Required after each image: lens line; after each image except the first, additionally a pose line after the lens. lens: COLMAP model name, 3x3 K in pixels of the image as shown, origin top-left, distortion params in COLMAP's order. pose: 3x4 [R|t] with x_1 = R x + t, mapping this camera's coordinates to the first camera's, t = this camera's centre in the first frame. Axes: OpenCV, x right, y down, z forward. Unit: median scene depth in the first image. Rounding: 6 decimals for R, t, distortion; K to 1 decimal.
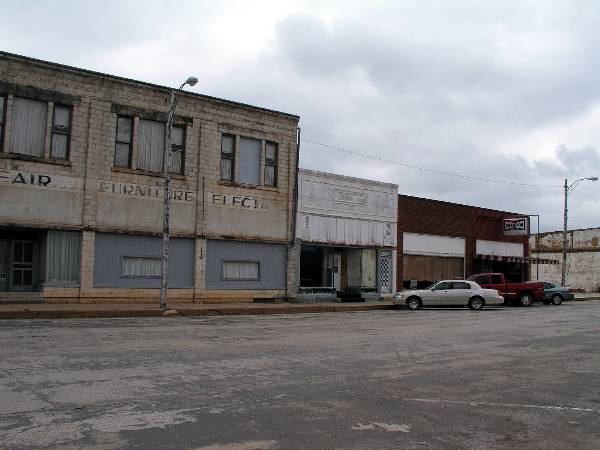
lens RADIAL K [[608.2, 0, 304.1], [0, 608.2, 227.7], [0, 0, 1]] dist [-0.241347, 0.266382]
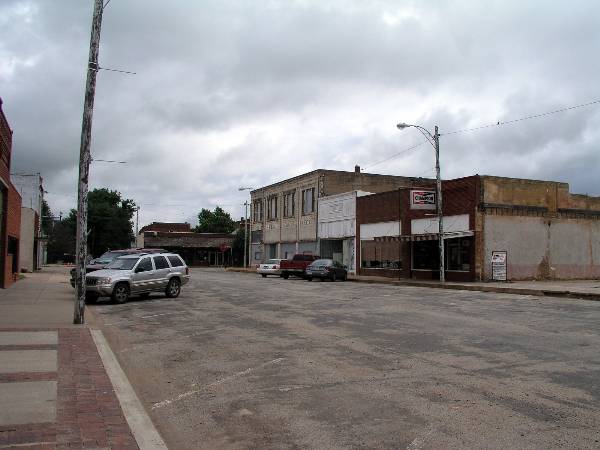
lens RADIAL K [[608.2, 0, 304.1], [0, 608.2, 227.7], [0, 0, 1]] dist [-0.241347, 0.266382]
pose [[-0.302489, -0.068685, -0.950675, 1.473662], [0.059797, 0.994068, -0.090846, 0.128860], [0.951275, -0.084327, -0.296588, 1.279543]]
